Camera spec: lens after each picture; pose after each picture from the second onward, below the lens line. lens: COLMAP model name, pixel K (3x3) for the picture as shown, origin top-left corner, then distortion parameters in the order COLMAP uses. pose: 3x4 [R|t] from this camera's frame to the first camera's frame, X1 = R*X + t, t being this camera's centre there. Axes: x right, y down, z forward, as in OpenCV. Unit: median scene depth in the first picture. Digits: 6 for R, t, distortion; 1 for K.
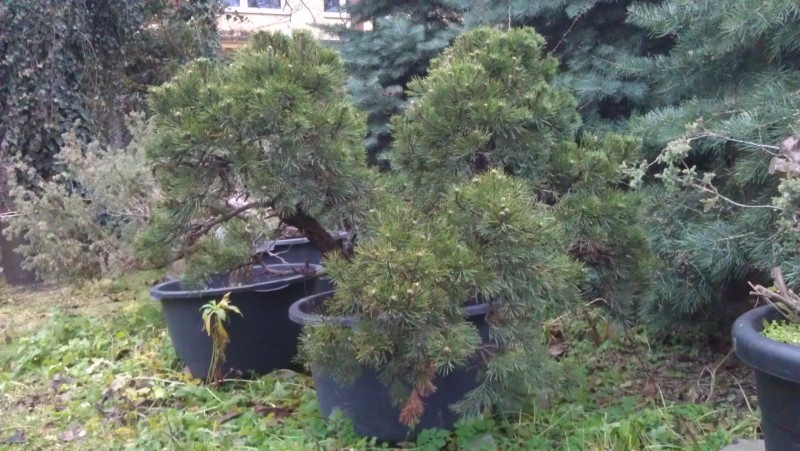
lens RADIAL K [[788.4, 0, 397.6], [0, 788.4, 221.3], [0, 0, 1]] dist [-0.047454, 0.000000]
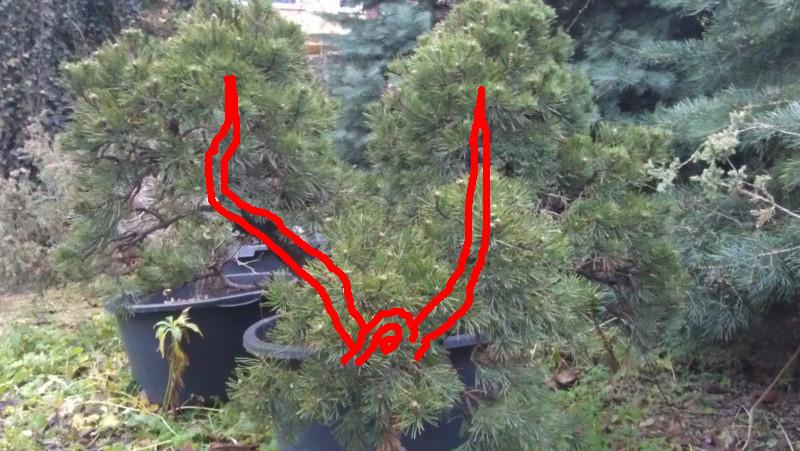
lens RADIAL K [[788.4, 0, 403.1], [0, 788.4, 229.5], [0, 0, 1]] dist [-0.047454, 0.000000]
pose [[0.999831, 0.009981, -0.015466, 0.038427], [-0.009793, 0.999878, 0.012171, -0.009501], [0.015586, -0.012018, 0.999806, 0.151423]]
